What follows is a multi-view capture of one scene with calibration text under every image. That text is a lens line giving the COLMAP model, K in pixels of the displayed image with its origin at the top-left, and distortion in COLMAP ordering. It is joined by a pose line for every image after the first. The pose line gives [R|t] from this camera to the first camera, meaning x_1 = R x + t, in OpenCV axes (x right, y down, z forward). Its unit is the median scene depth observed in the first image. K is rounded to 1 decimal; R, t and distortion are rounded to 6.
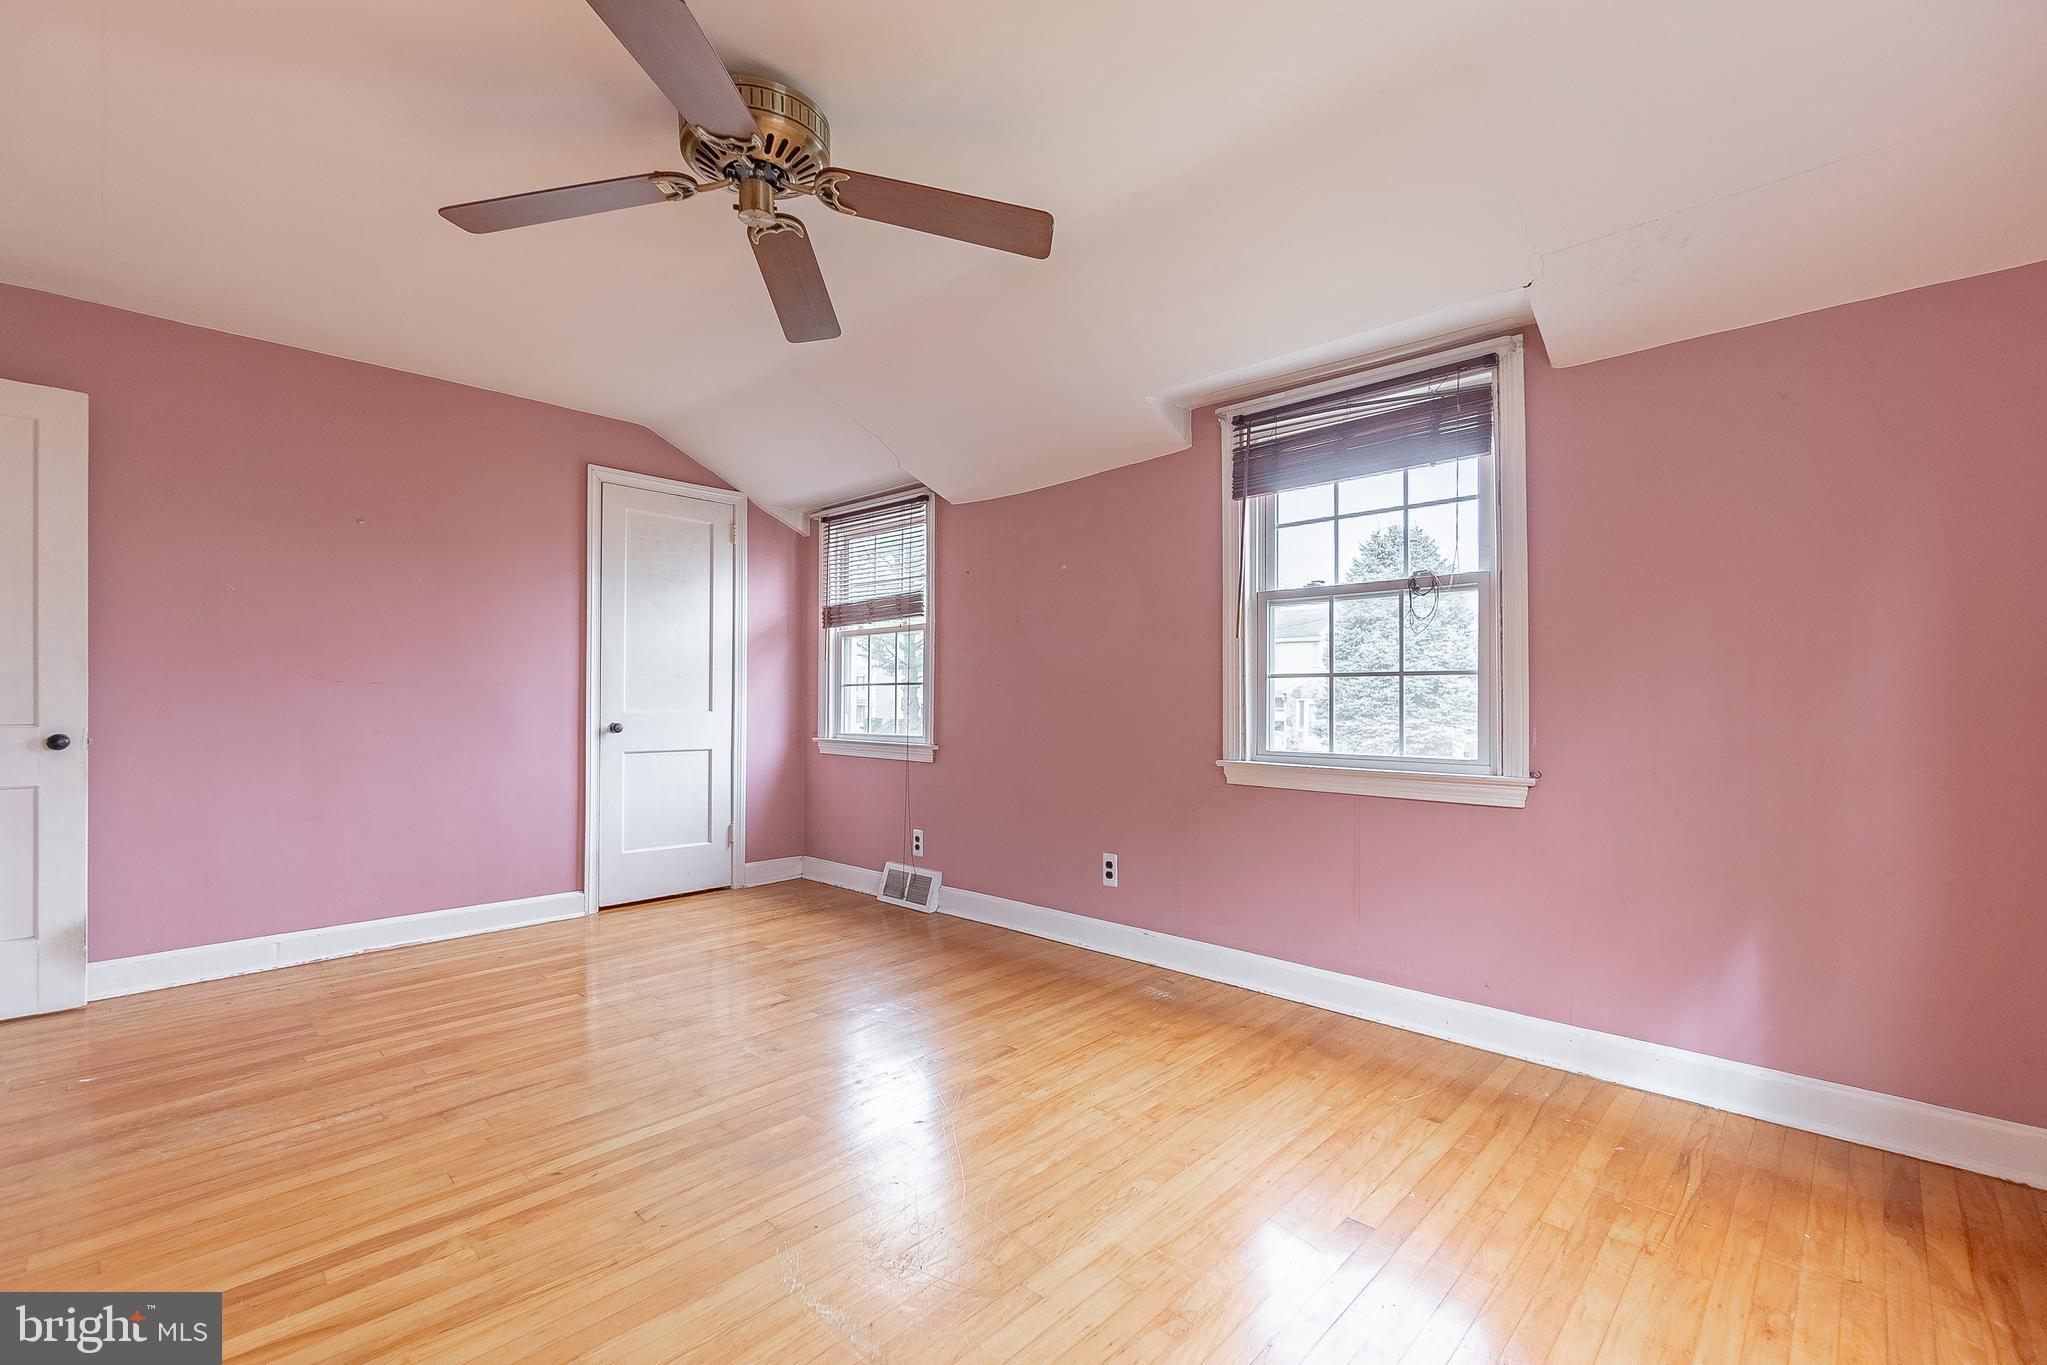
lens RADIAL K [[898.2, 0, 1014.5], [0, 898.2, 693.6], [0, 0, 1]] dist [-0.000942, -0.000001]
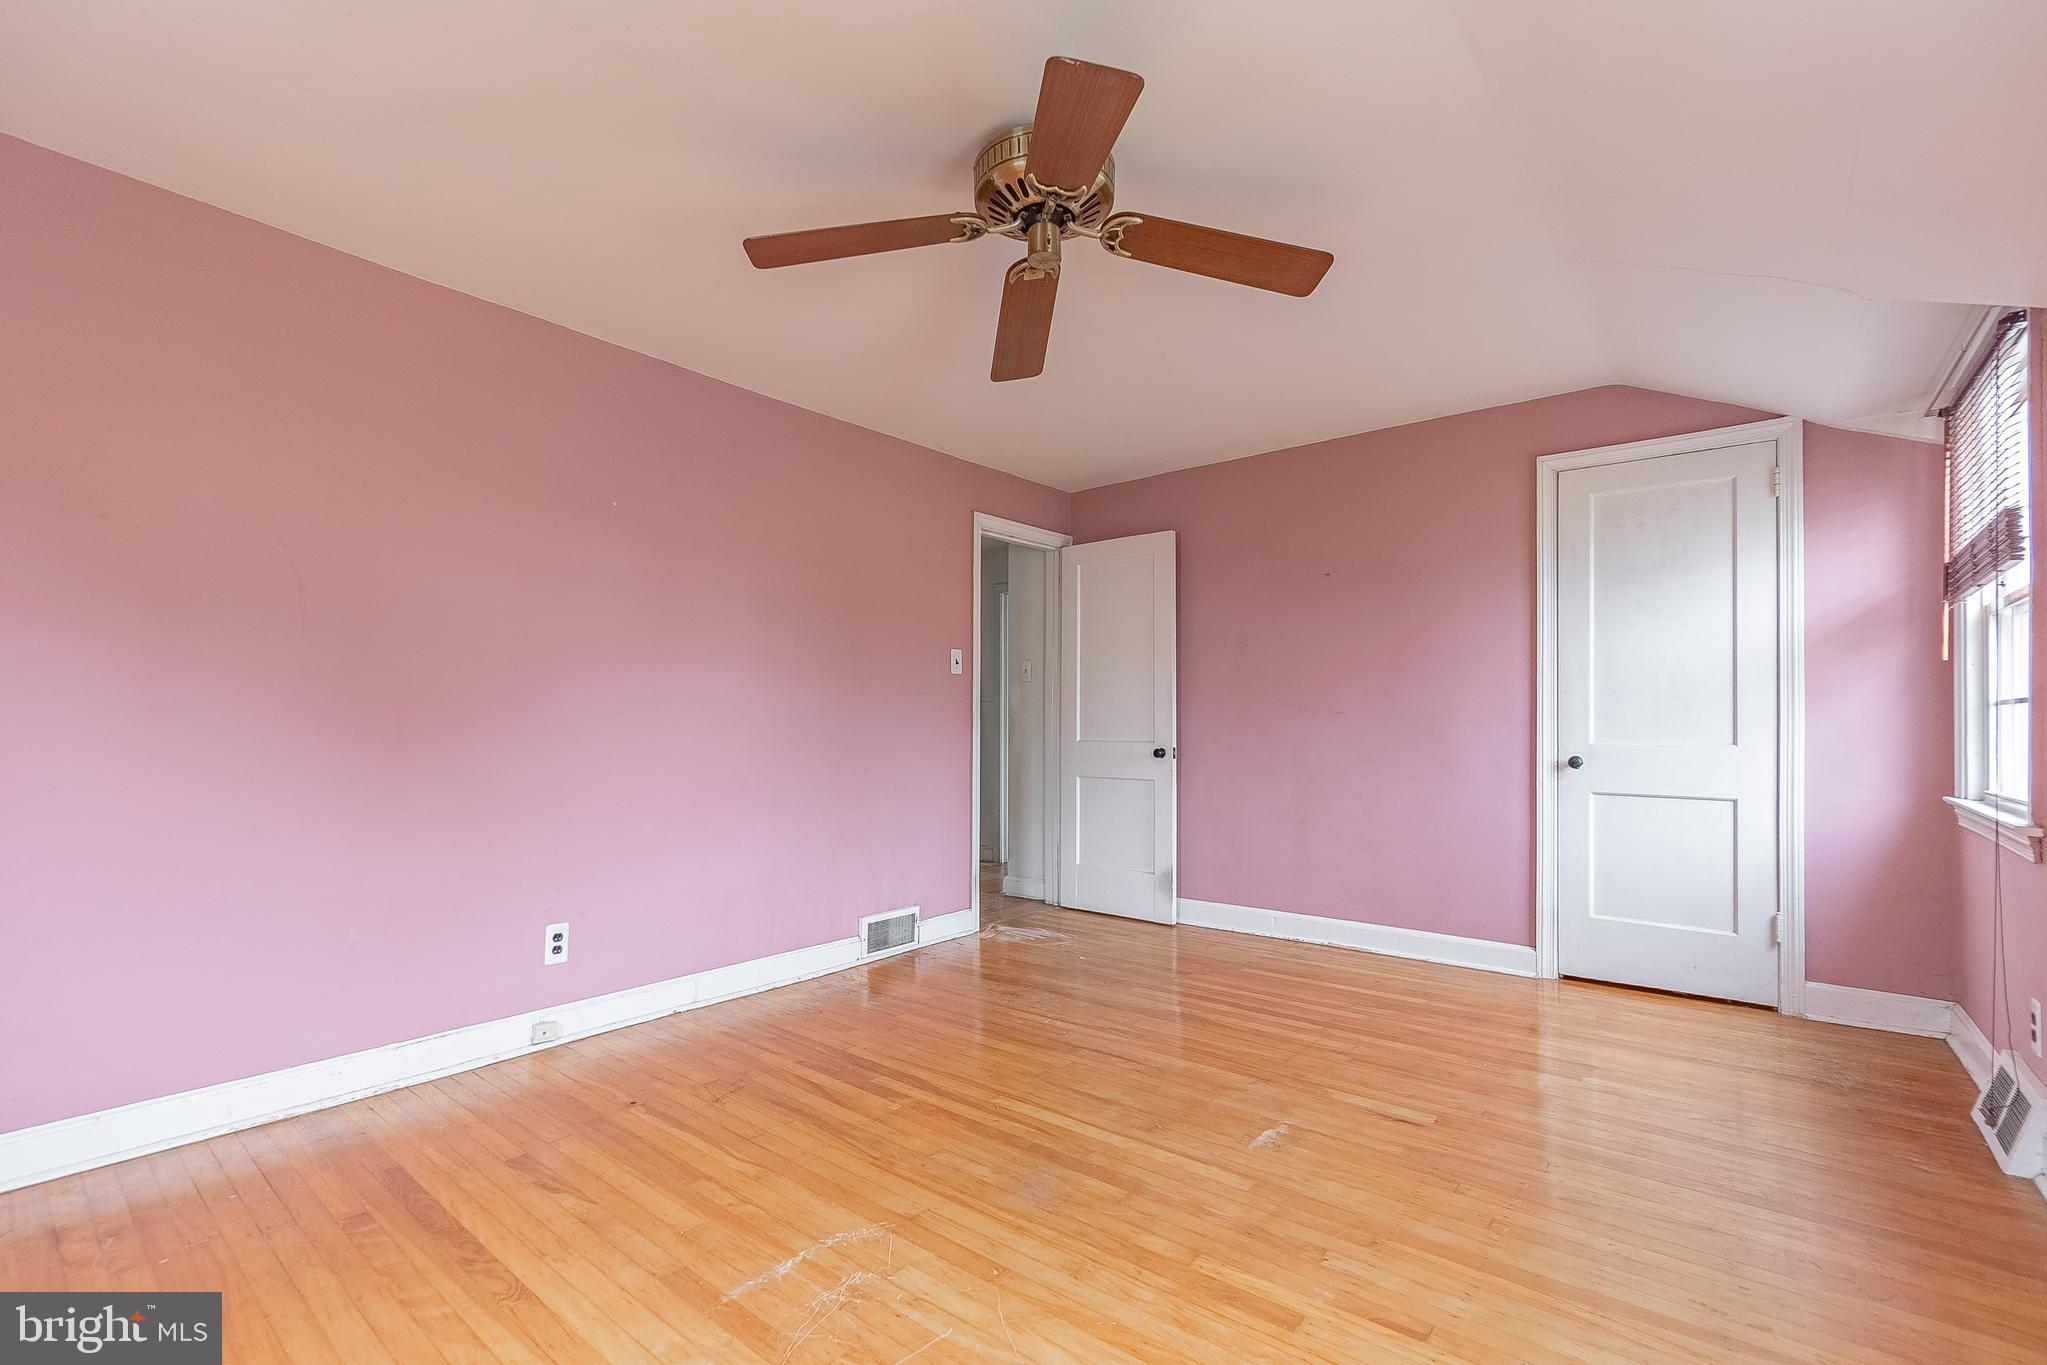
lens RADIAL K [[898.2, 0, 1014.5], [0, 898.2, 693.6], [0, 0, 1]] dist [-0.000942, -0.000001]
pose [[0.079194, -0.035039, -0.996243, 0.468150], [0.003368, 0.999386, -0.034881, 0.003525], [0.996854, -0.000593, 0.079263, 0.576548]]
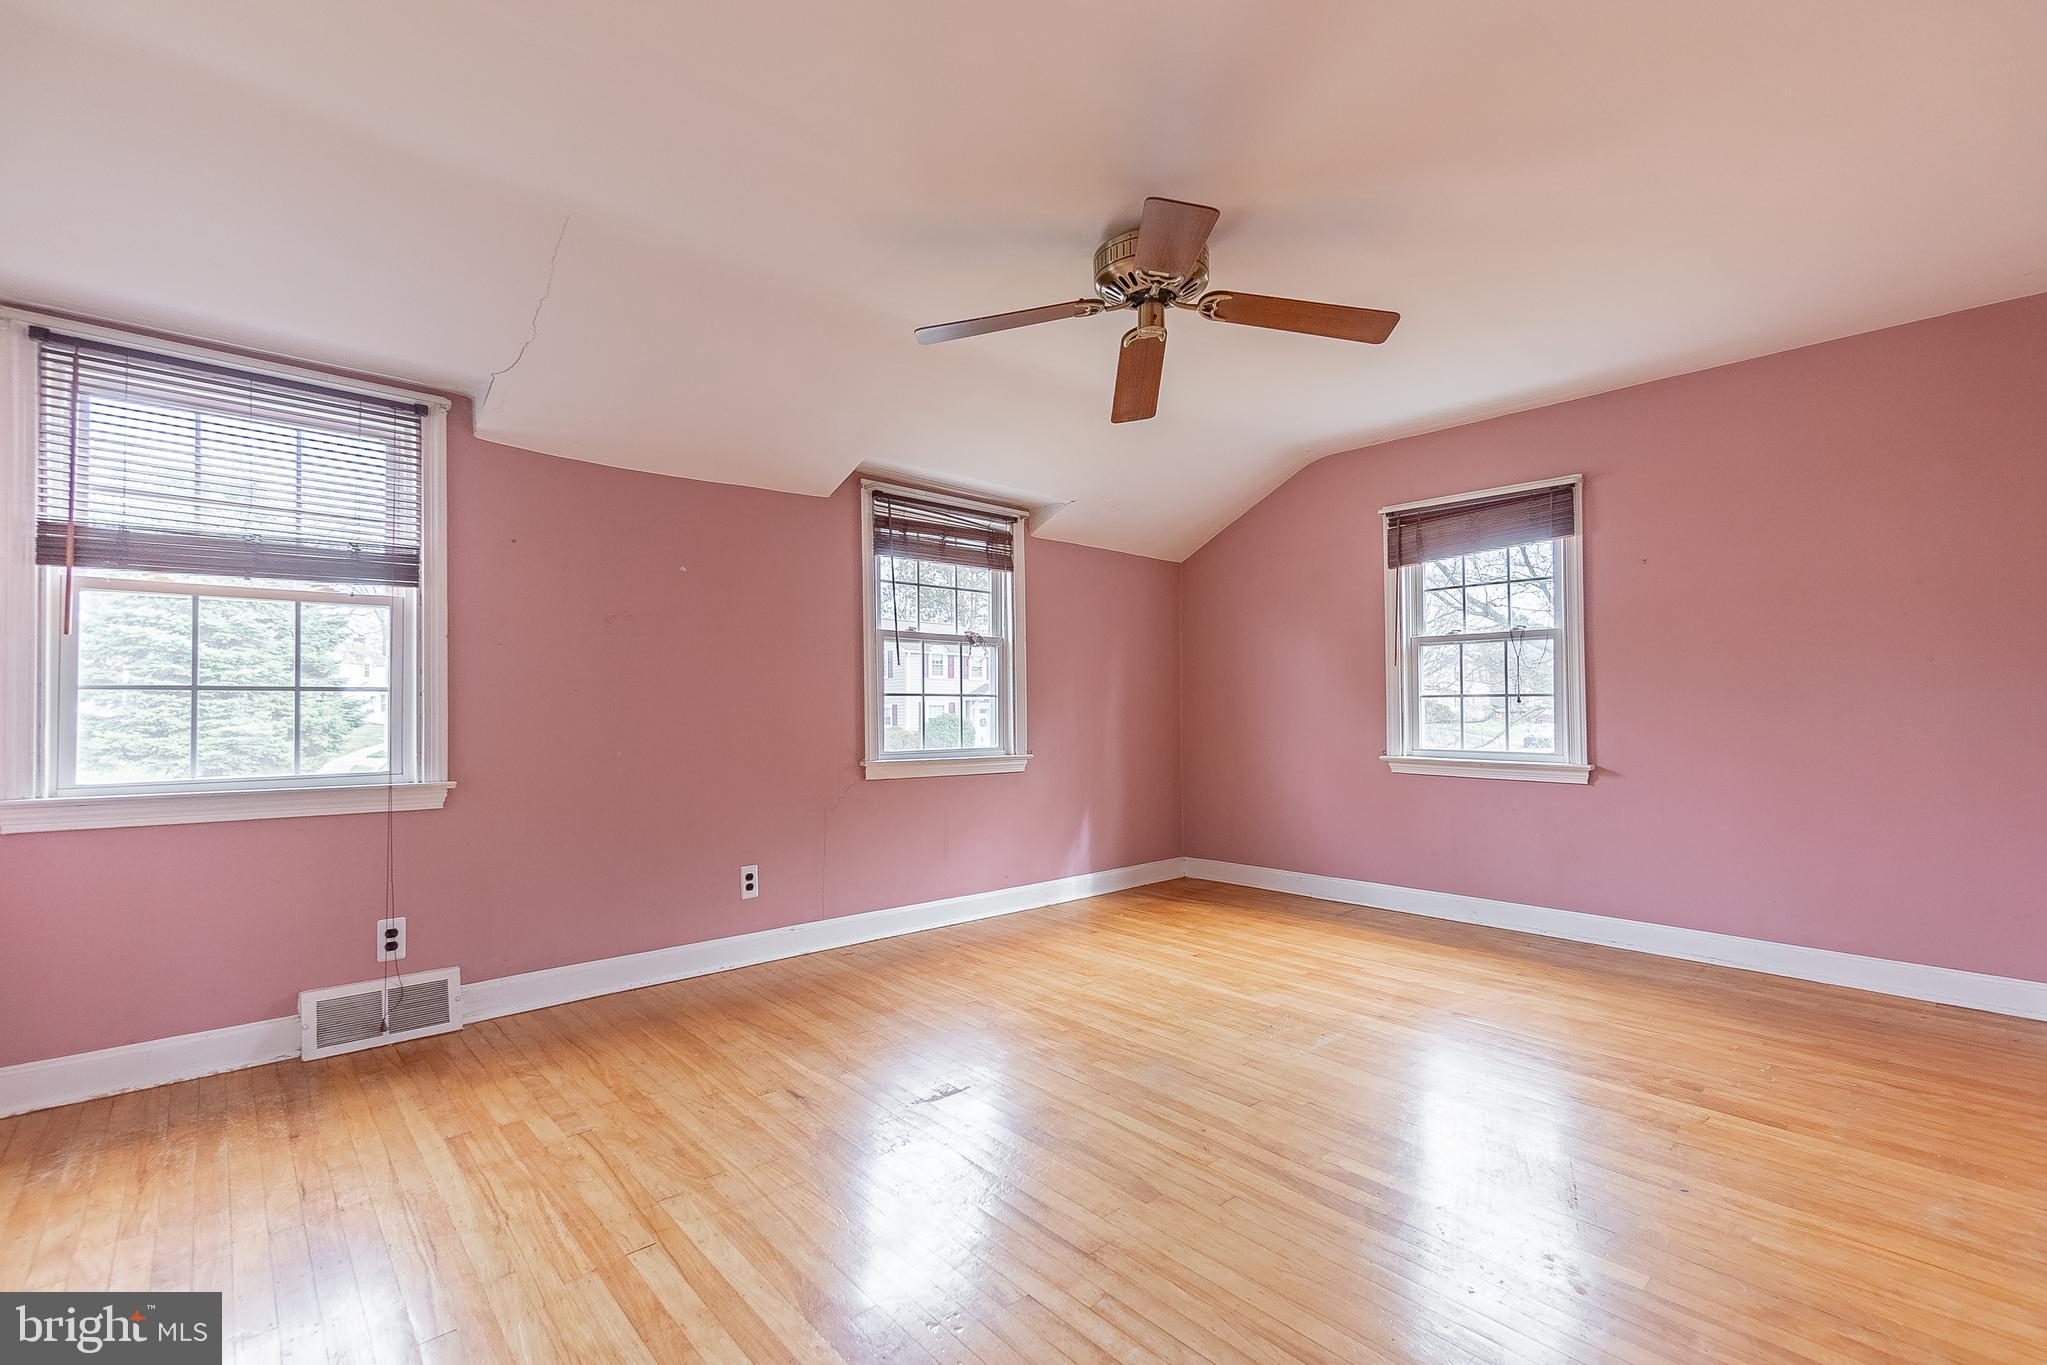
lens RADIAL K [[898.2, 0, 1014.5], [0, 898.2, 693.6], [0, 0, 1]] dist [-0.000942, -0.000001]
pose [[0.066019, 0.024191, 0.997525, -1.001230], [0.001846, 0.999701, -0.024366, 0.011366], [-0.997817, 0.003451, 0.065955, 0.719985]]
